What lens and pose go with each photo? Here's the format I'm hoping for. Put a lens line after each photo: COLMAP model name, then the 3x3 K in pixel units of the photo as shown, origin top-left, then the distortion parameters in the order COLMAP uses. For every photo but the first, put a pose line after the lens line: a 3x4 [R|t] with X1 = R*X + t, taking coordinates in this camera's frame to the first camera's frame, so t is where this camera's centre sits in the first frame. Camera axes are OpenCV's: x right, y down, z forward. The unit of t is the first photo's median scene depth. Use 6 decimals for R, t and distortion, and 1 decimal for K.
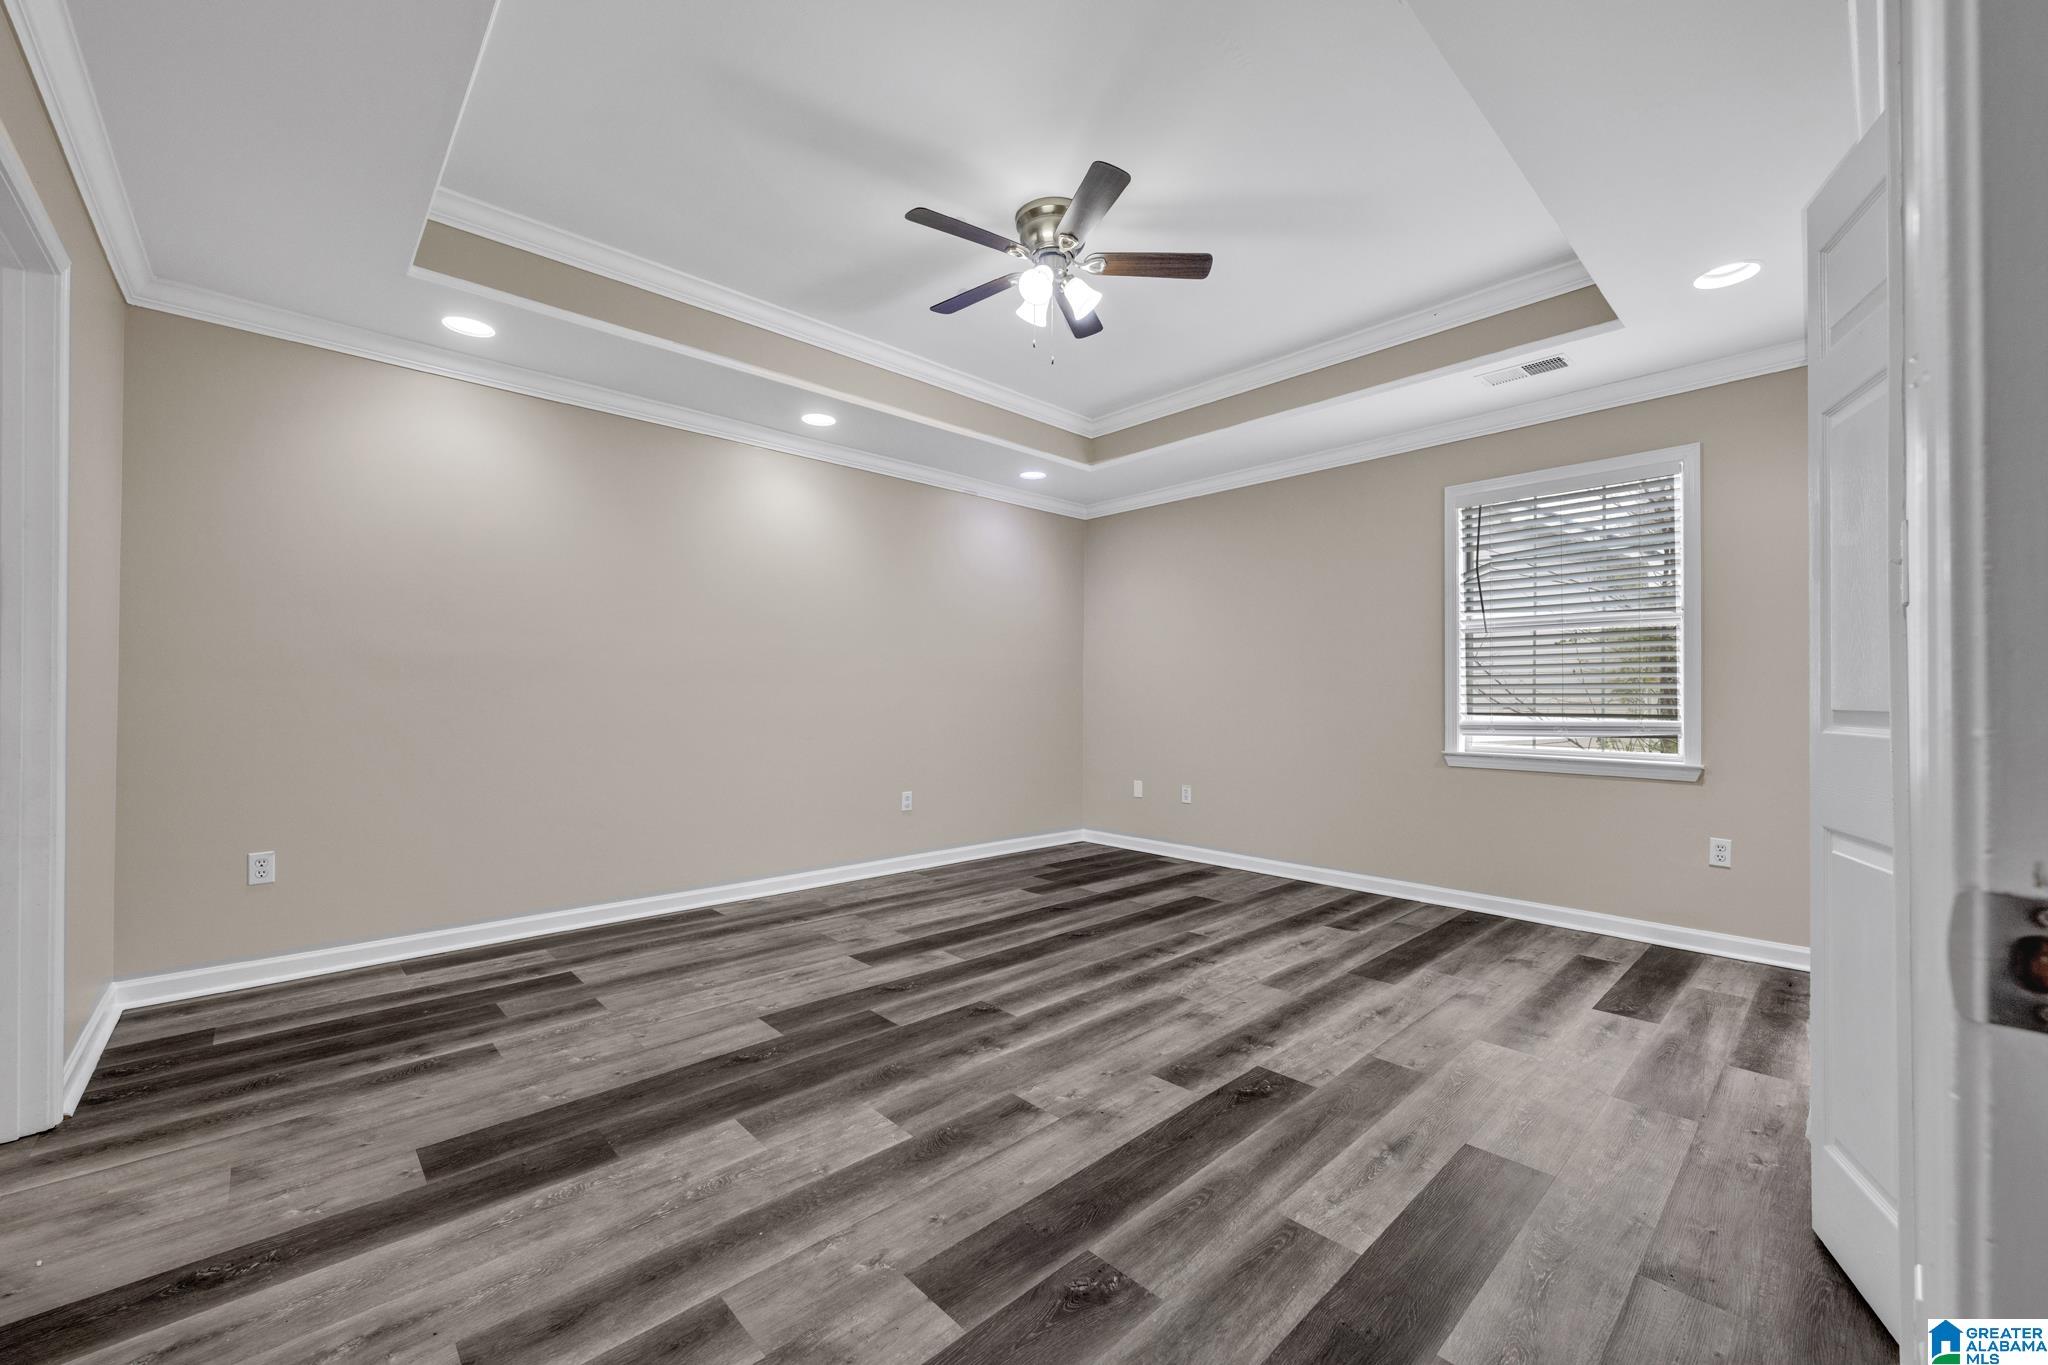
lens RADIAL K [[807.5, 0, 1021.8], [0, 807.5, 689.7], [0, 0, 1]] dist [-0.001080, -0.000030]
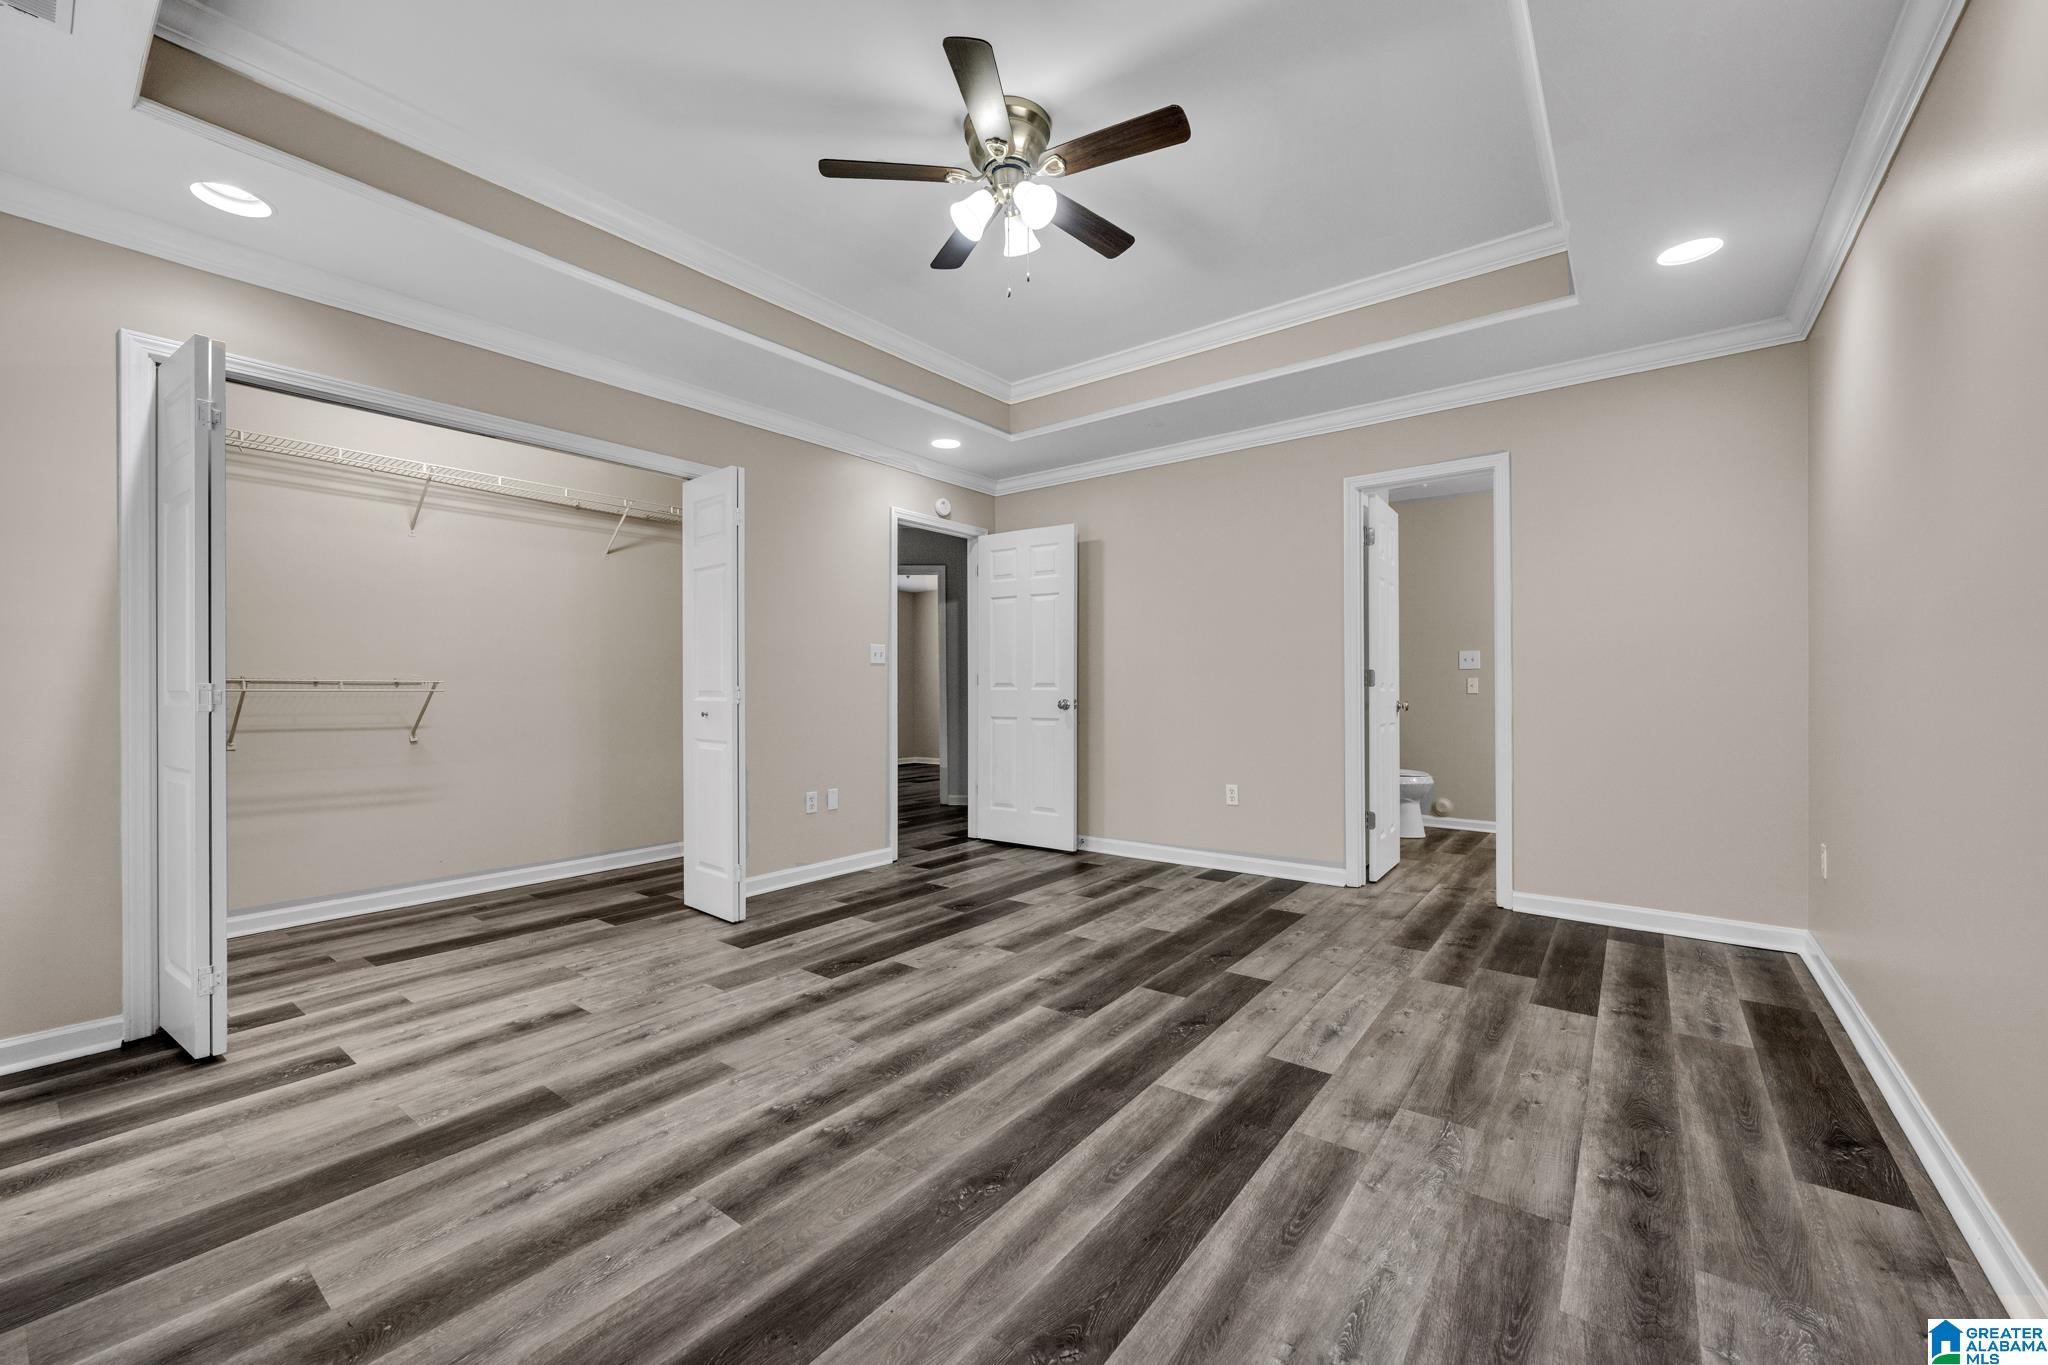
lens RADIAL K [[807.5, 0, 1021.5], [0, 807.5, 683.9], [0, 0, 1]] dist [-0.001080, -0.000030]
pose [[-0.987277, 0.000505, -0.159011, 0.173656], [0.002474, 0.999923, -0.012189, 0.020867], [0.158993, -0.012427, -0.987202, 1.989244]]
